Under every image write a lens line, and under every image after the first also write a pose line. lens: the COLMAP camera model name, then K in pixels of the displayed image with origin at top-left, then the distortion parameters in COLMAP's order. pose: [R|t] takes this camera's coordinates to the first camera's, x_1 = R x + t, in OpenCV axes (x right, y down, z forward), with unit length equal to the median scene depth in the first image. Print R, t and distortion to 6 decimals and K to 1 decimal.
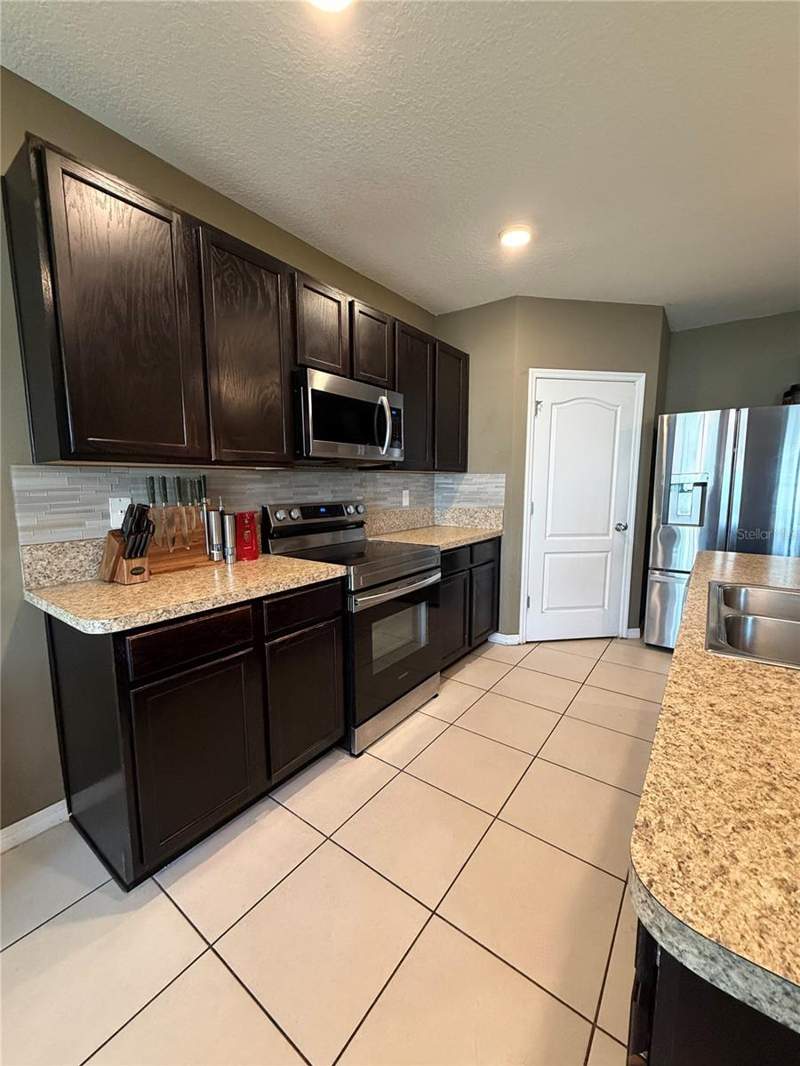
lens RADIAL K [[424.3, 0, 399.9], [0, 424.3, 532.9], [0, 0, 1]] dist [-0.000552, 0.000450]
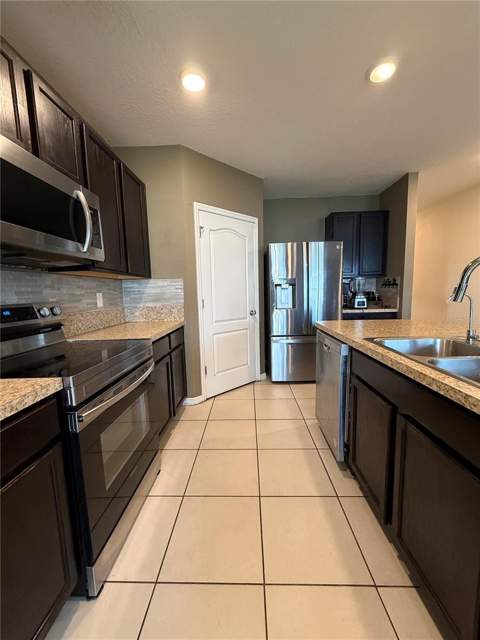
lens RADIAL K [[254.8, 0, 239.8], [0, 254.8, 320.3], [0, 0, 1]] dist [-0.000552, 0.000450]
pose [[0.823945, -0.085572, 0.560171, -0.080792], [0.095080, 0.995395, 0.012205, -0.001858], [-0.558635, 0.043205, 0.828287, 0.305250]]
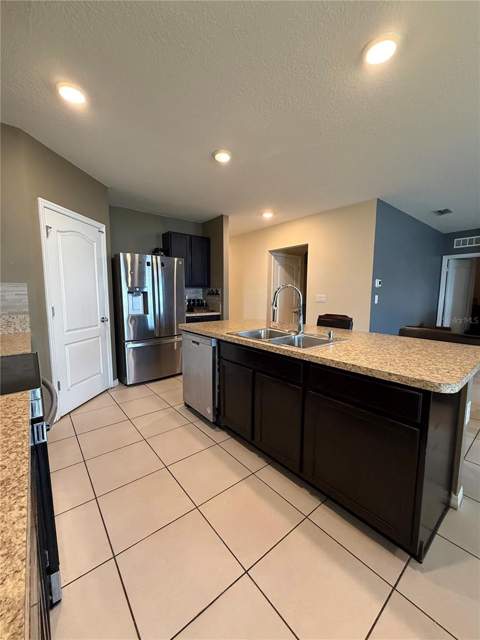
lens RADIAL K [[254.8, 0, 239.9], [0, 254.8, 320.8], [0, 0, 1]] dist [-0.000552, 0.000450]
pose [[0.248041, -0.105351, 0.963004, -0.354432], [0.115868, 0.990160, 0.078477, -0.033030], [-0.961795, 0.092116, 0.257807, 0.352864]]
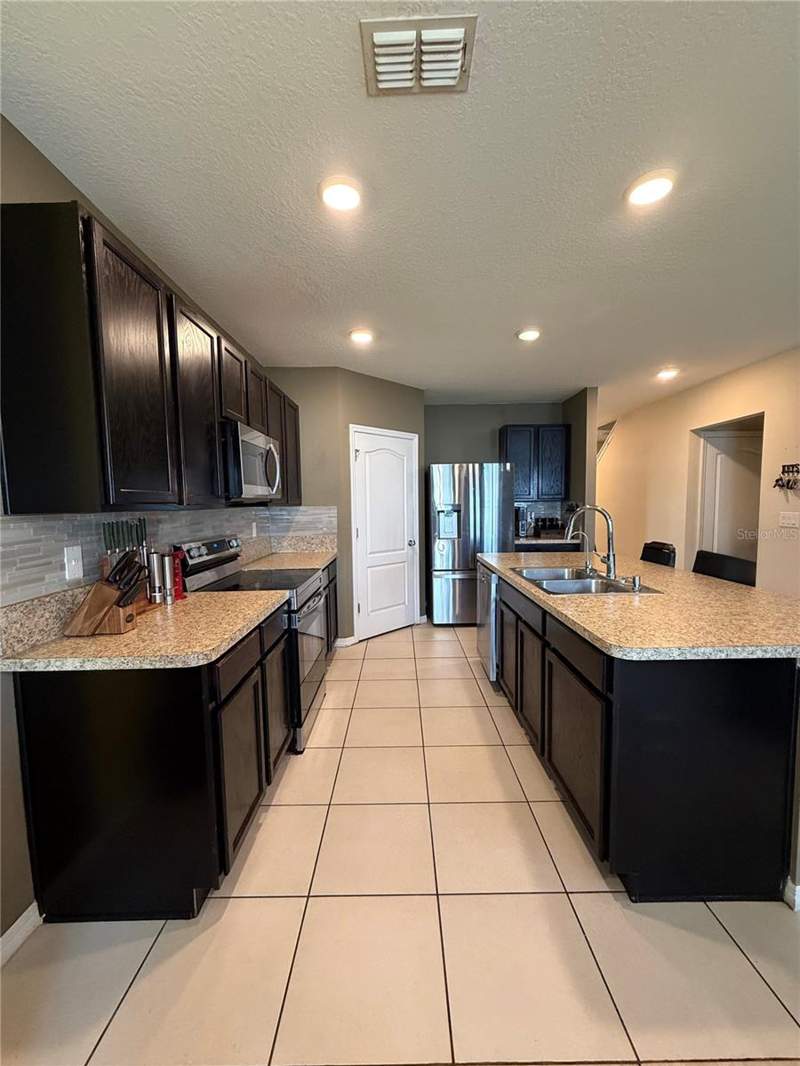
lens RADIAL K [[424.3, 0, 399.5], [0, 424.3, 532.9], [0, 0, 1]] dist [-0.000552, 0.000450]
pose [[0.804929, -0.054798, 0.590835, -0.422032], [0.087580, 0.995793, -0.026959, -0.016759], [-0.586872, 0.073445, 0.806342, -0.113966]]
